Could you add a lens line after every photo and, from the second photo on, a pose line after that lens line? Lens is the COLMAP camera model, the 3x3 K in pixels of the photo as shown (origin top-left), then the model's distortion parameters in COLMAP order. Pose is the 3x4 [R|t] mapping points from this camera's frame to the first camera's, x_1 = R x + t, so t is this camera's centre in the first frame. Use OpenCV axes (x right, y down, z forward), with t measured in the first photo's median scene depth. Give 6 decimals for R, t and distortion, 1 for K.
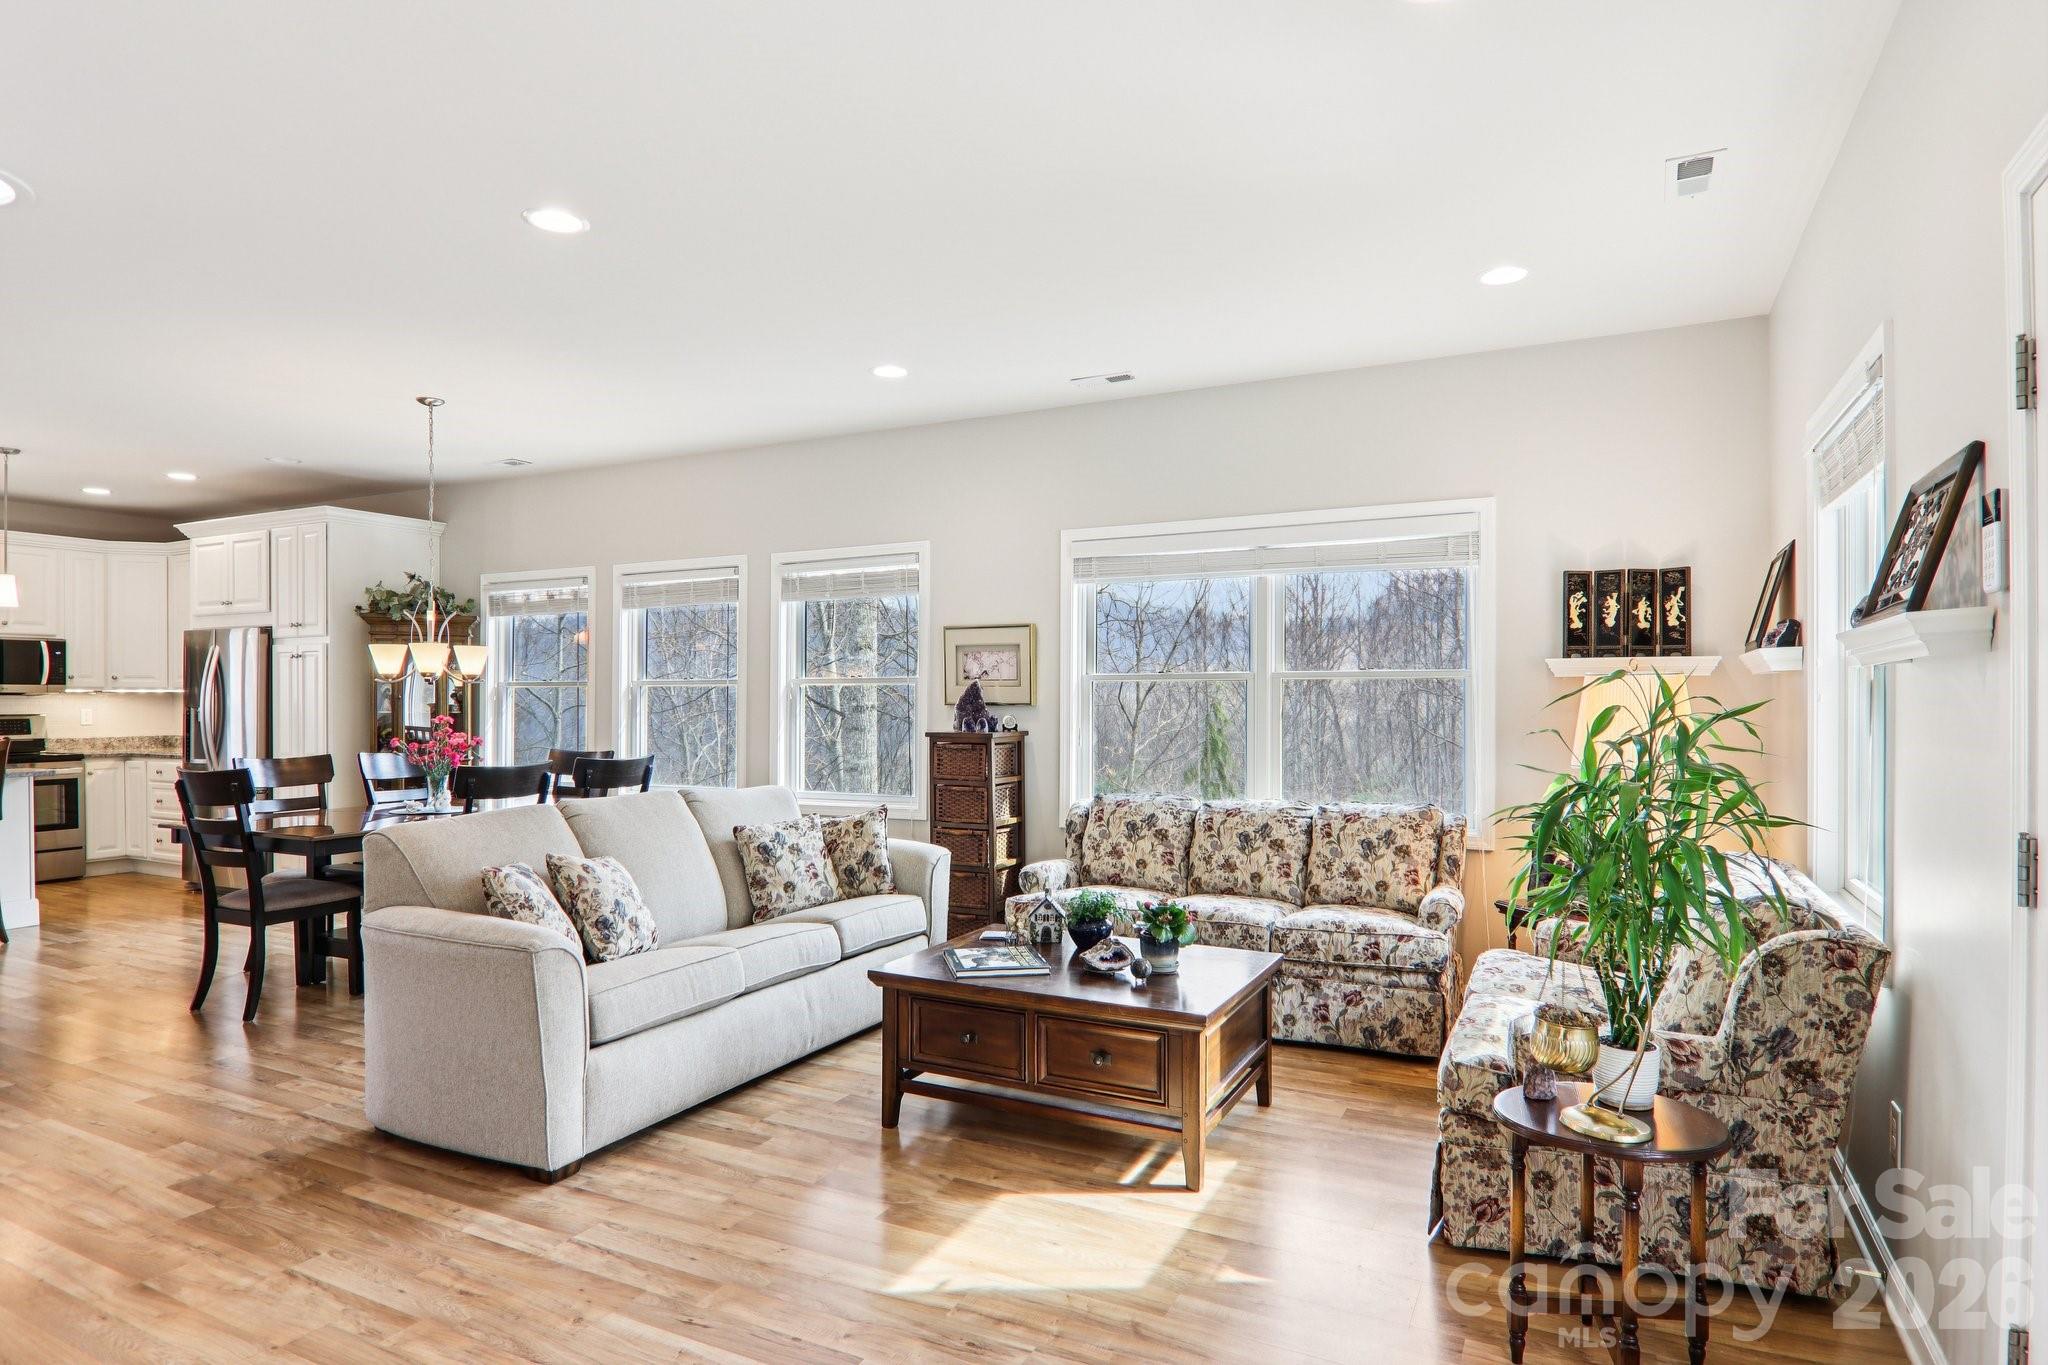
lens RADIAL K [[1152.2, 0, 1025.0], [0, 1152.2, 691.6], [0, 0, 1]] dist [-0.006628, 0.001323]
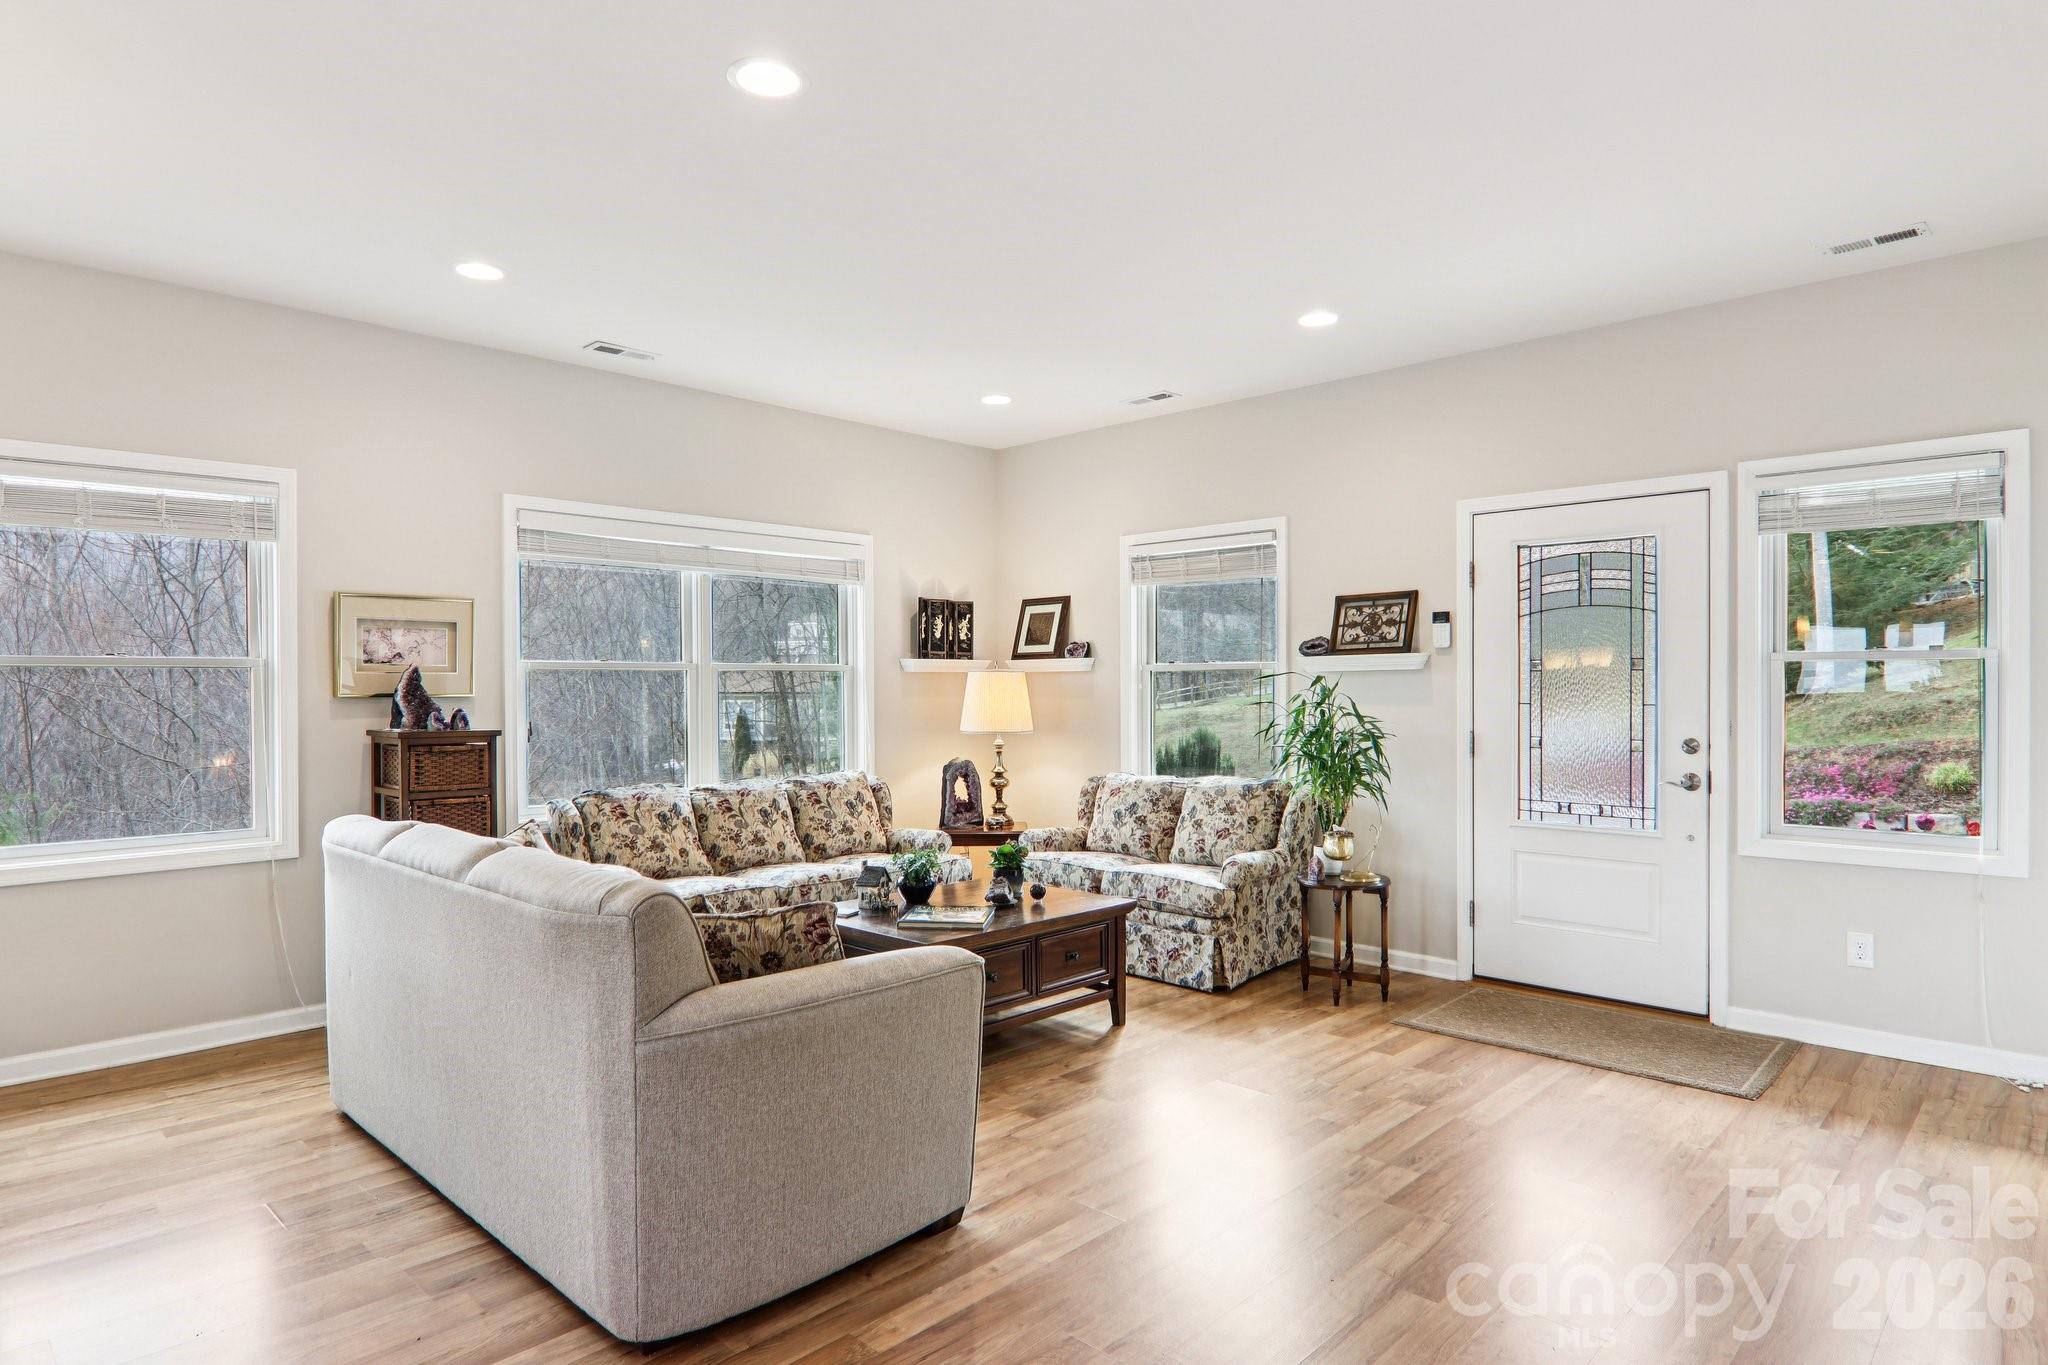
lens RADIAL K [[1152.2, 0, 1034.2], [0, 1152.2, 695.1], [0, 0, 1]] dist [-0.006628, 0.001323]
pose [[0.284268, -0.008005, 0.958711, -0.811903], [-0.004126, 0.999946, 0.009573, 0.001245], [-0.958736, -0.006677, 0.284220, 0.441425]]
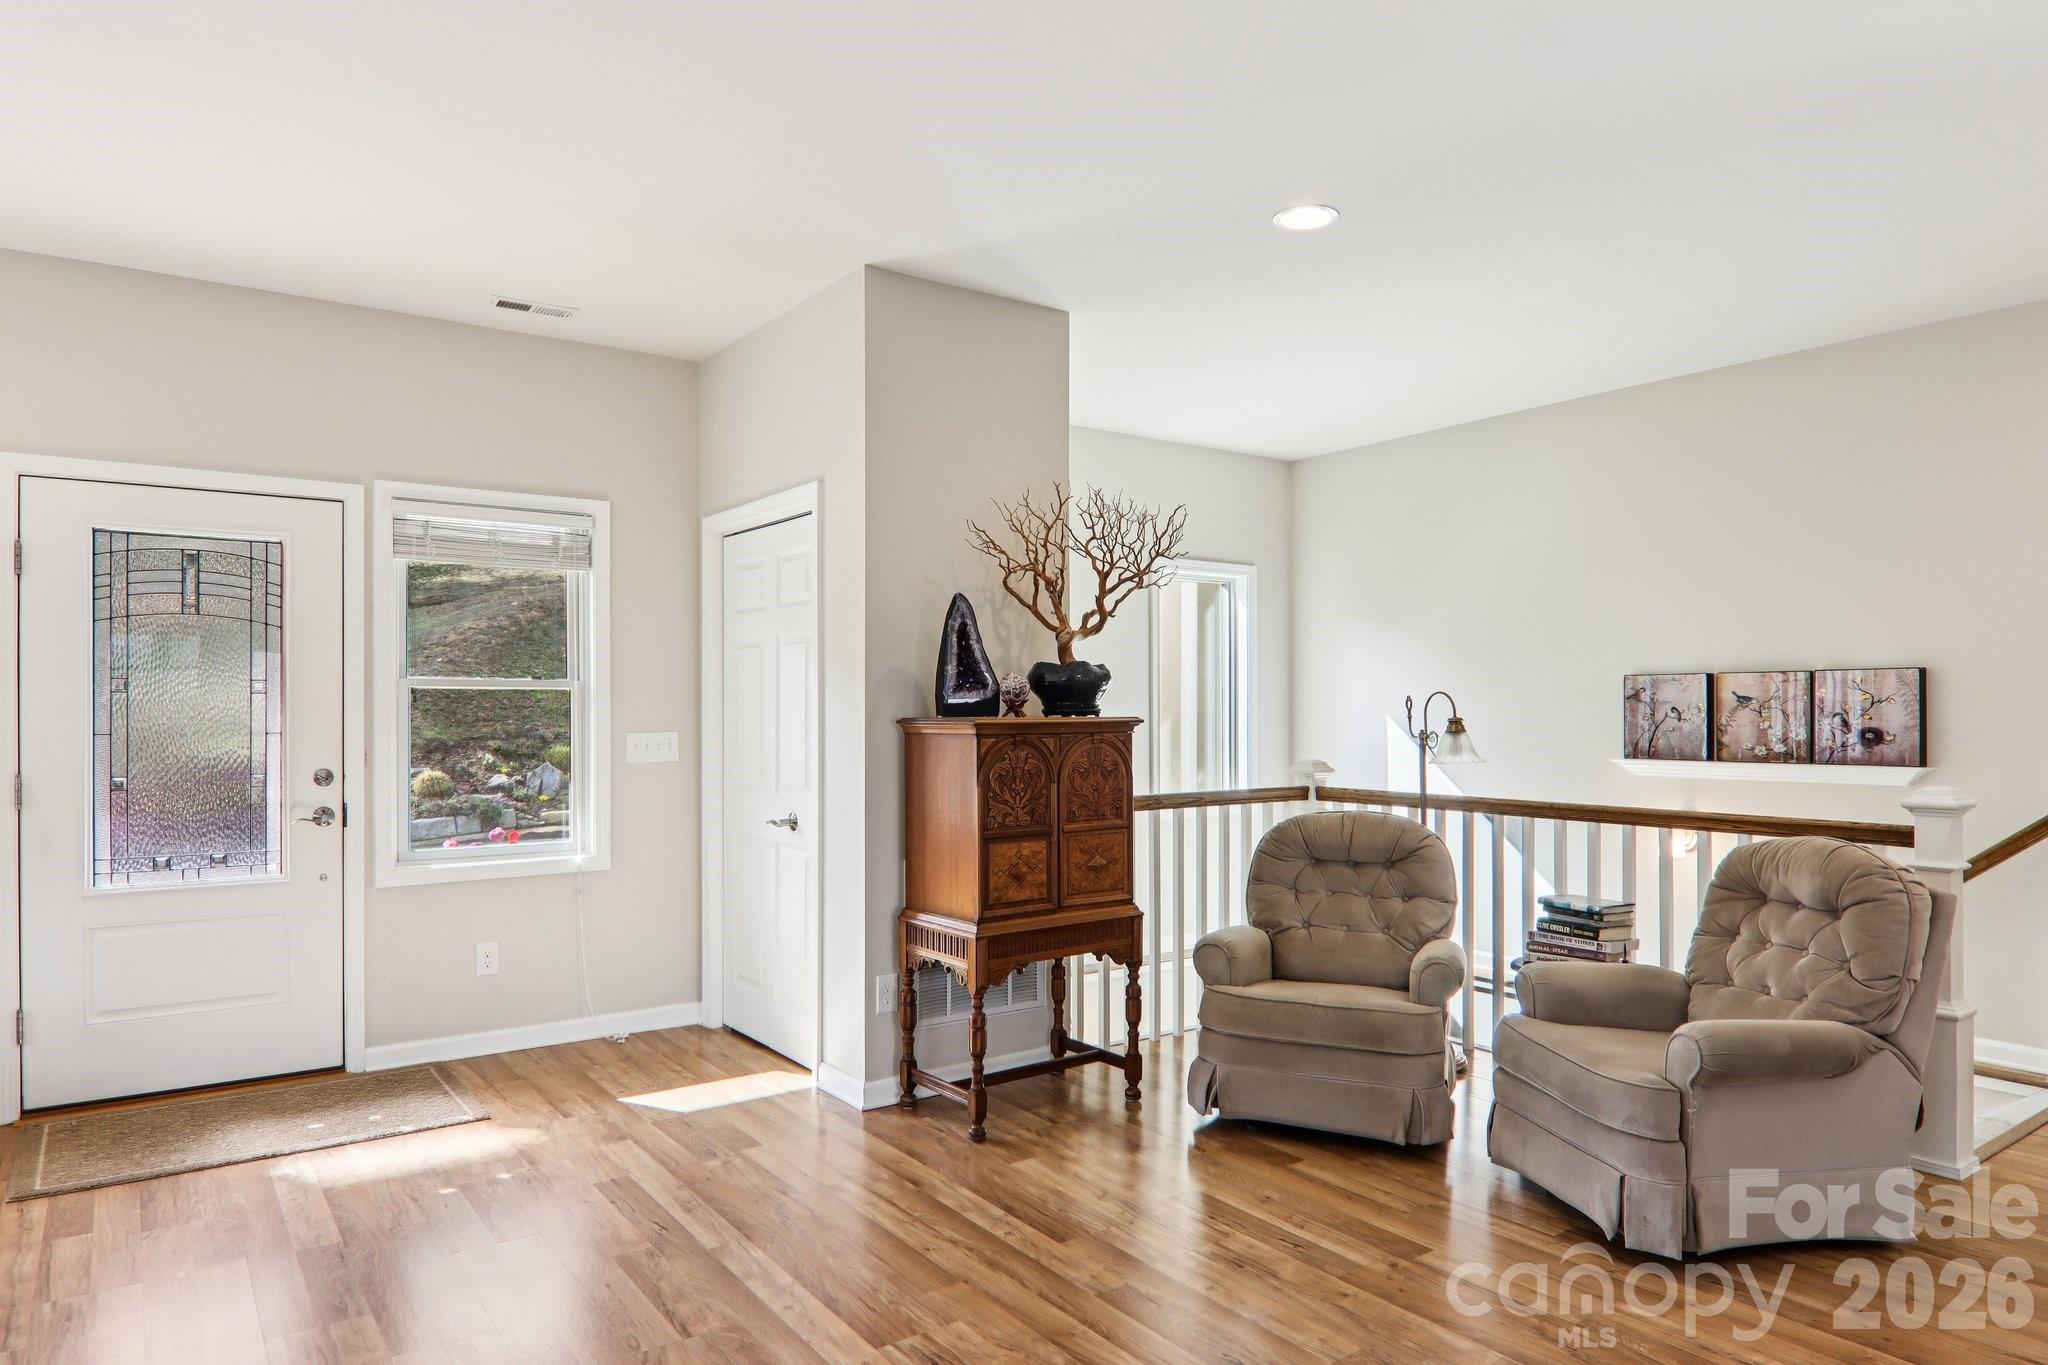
lens RADIAL K [[1254.0, 0, 1034.8], [0, 1254.0, 708.2], [0, 0, 1]] dist [0.002910, -0.012423]
pose [[-0.890707, 0.001805, 0.454574, -0.662502], [-0.002342, 0.999961, -0.008560, 0.004725], [-0.454572, -0.008689, -0.890668, 0.784007]]
